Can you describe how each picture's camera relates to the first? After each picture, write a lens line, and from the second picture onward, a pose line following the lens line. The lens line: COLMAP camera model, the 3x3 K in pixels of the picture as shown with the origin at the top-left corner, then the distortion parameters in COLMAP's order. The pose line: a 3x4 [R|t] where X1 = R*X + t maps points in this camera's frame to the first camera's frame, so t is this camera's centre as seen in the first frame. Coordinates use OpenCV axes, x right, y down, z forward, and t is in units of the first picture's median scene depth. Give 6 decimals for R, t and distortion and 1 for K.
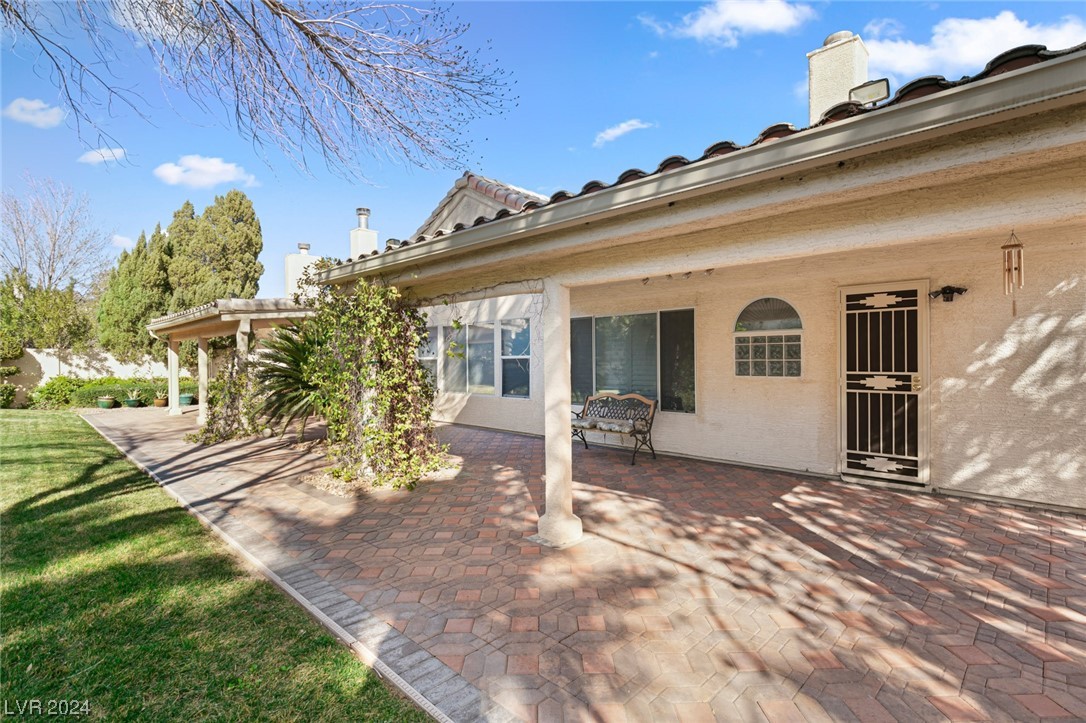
lens RADIAL K [[520.6, 0, 543.0], [0, 520.6, 361.5], [0, 0, 1]] dist [-0.003114, -0.000554]
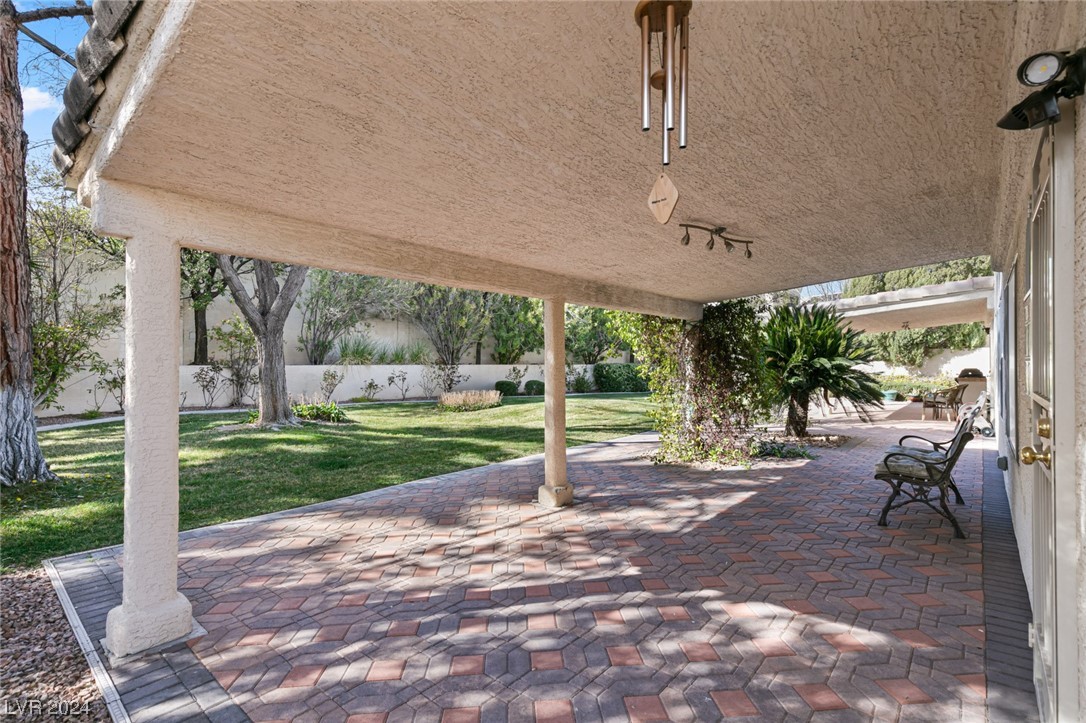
lens RADIAL K [[508.1, 0, 543.0], [0, 508.1, 361.5], [0, 0, 1]] dist [0.001965, 0.000208]
pose [[0.061353, 0.002435, -0.998113, 1.276996], [-0.008691, 0.999960, 0.001906, 0.012598], [0.998078, 0.008558, 0.061372, 0.961970]]
